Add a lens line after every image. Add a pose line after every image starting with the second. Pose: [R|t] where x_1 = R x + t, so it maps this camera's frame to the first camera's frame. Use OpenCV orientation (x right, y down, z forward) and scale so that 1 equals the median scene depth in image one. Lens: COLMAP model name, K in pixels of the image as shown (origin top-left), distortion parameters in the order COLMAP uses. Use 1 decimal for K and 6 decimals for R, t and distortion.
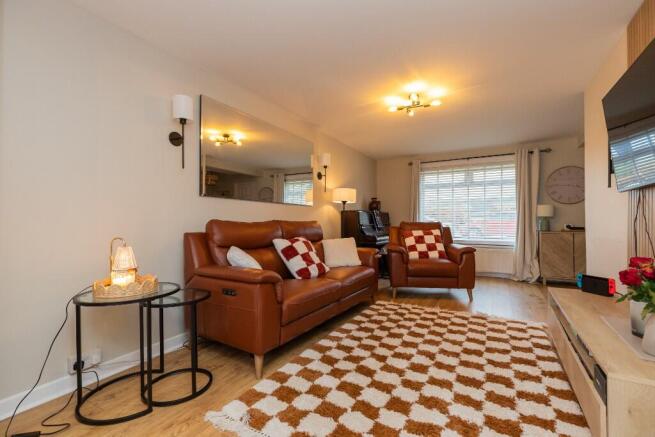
lens RADIAL K [[291.9, 0, 330.4], [0, 291.9, 218.6], [0, 0, 1]] dist [0.007225, -0.002369]
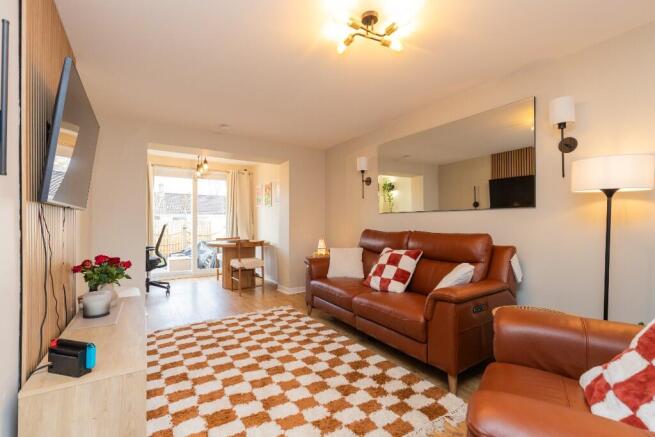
lens RADIAL K [[291.9, 0, 327.0], [0, 291.9, 221.4], [0, 0, 1]] dist [0.007225, -0.002369]
pose [[-0.455590, 0.002401, -0.890187, 0.792484], [0.012463, 0.999916, -0.003681, -0.026690], [0.890103, -0.012772, -0.455581, 1.140533]]
